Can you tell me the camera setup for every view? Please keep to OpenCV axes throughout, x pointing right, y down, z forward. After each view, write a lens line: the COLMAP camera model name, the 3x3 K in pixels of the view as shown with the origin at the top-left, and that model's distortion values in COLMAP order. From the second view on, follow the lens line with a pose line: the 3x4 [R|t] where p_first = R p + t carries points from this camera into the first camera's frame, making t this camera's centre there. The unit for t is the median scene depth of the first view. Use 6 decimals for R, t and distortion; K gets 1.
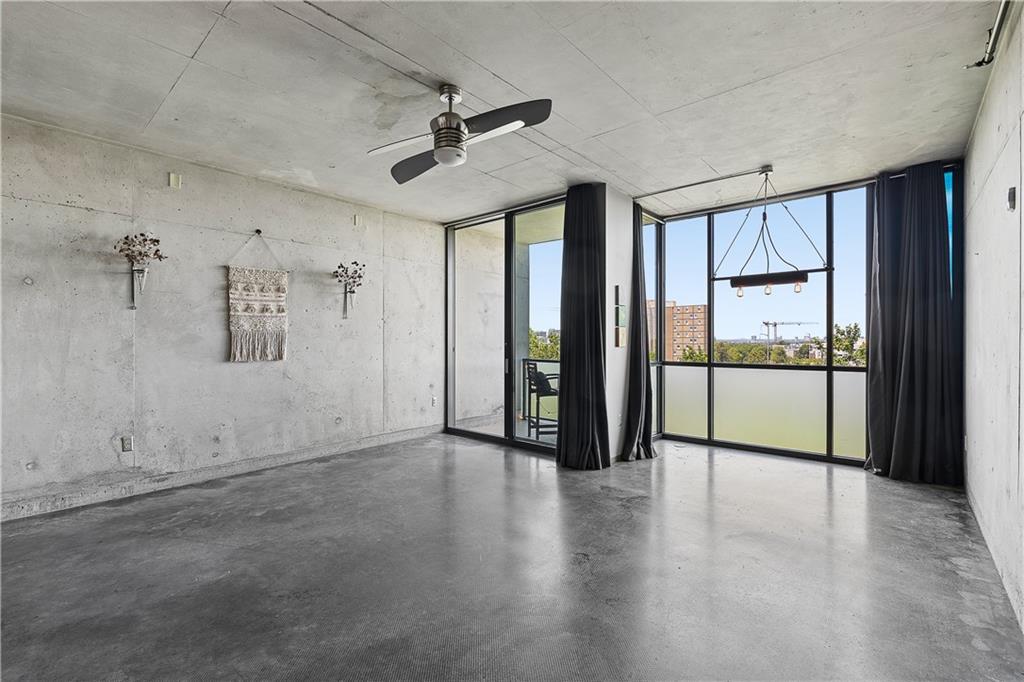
lens RADIAL K [[448.4, 0, 507.7], [0, 448.4, 340.6], [0, 0, 1]] dist [-0.008090, 0.000579]
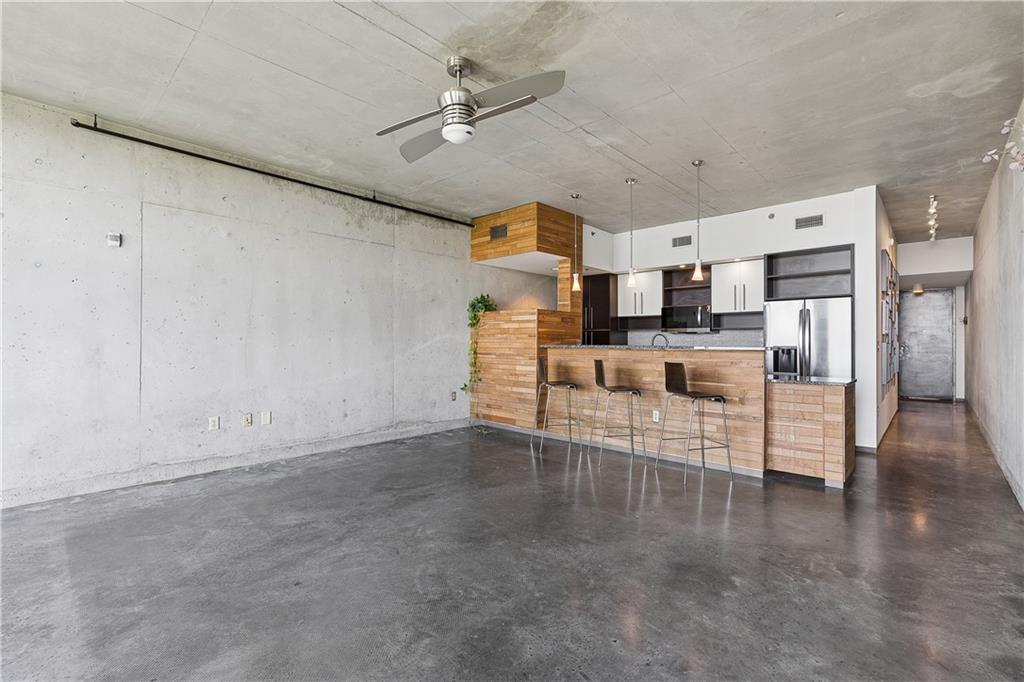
lens RADIAL K [[448.4, 0, 507.7], [0, 448.4, 340.6], [0, 0, 1]] dist [-0.008090, 0.000579]
pose [[-0.999358, -0.002242, 0.035766, -0.181867], [-0.002255, 0.999997, -0.000326, 0.020544], [-0.035765, -0.000406, -0.999360, 1.324596]]
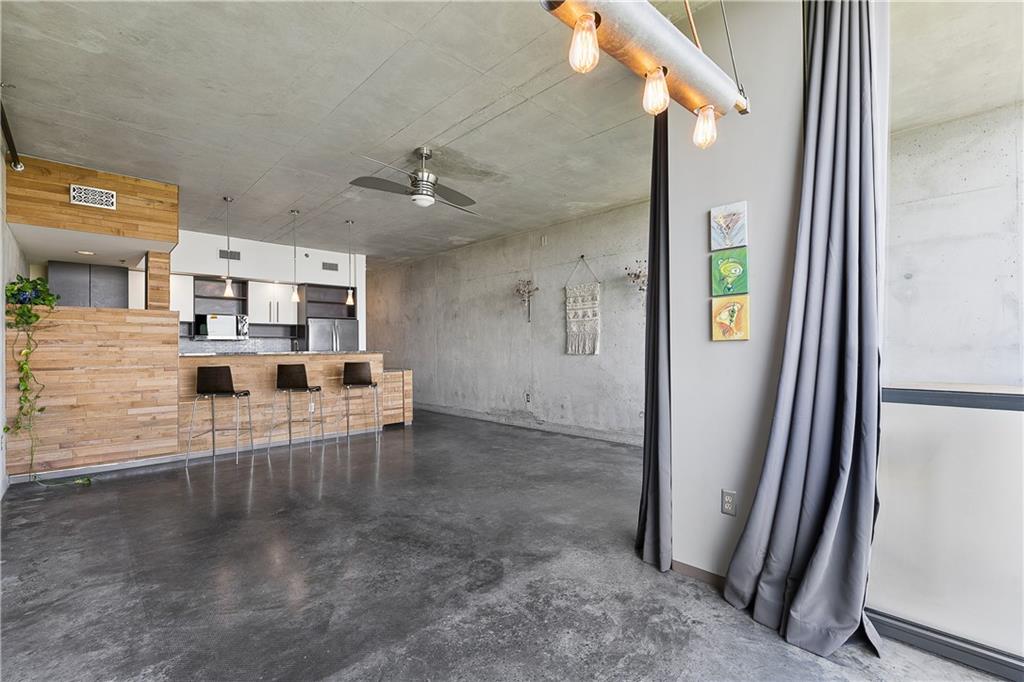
lens RADIAL K [[448.4, 0, 507.7], [0, 448.4, 340.6], [0, 0, 1]] dist [-0.008090, 0.000579]
pose [[-0.082842, -0.011471, -0.996497, 0.815937], [0.006742, 0.999904, -0.012071, 0.020101], [0.996540, -0.007718, -0.082756, 0.925409]]
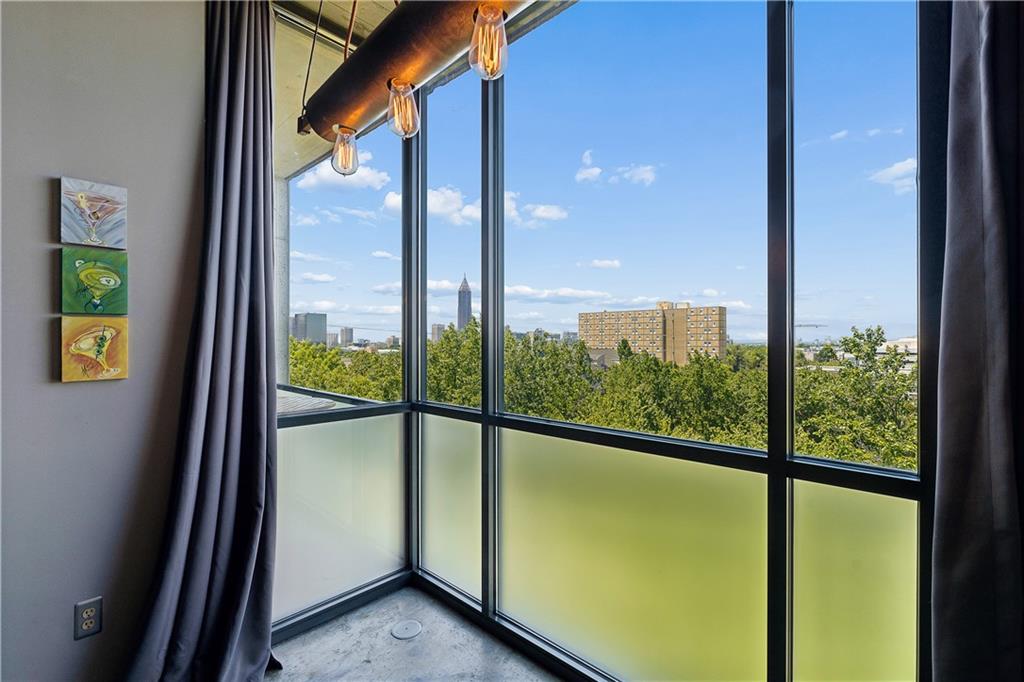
lens RADIAL K [[448.4, 0, 507.7], [0, 448.4, 340.6], [0, 0, 1]] dist [-0.008090, 0.000579]
pose [[0.999529, 0.003177, -0.030517, 0.623546], [-0.003316, 0.999984, -0.004509, -0.014907], [0.030503, 0.004608, 0.999524, 0.797947]]
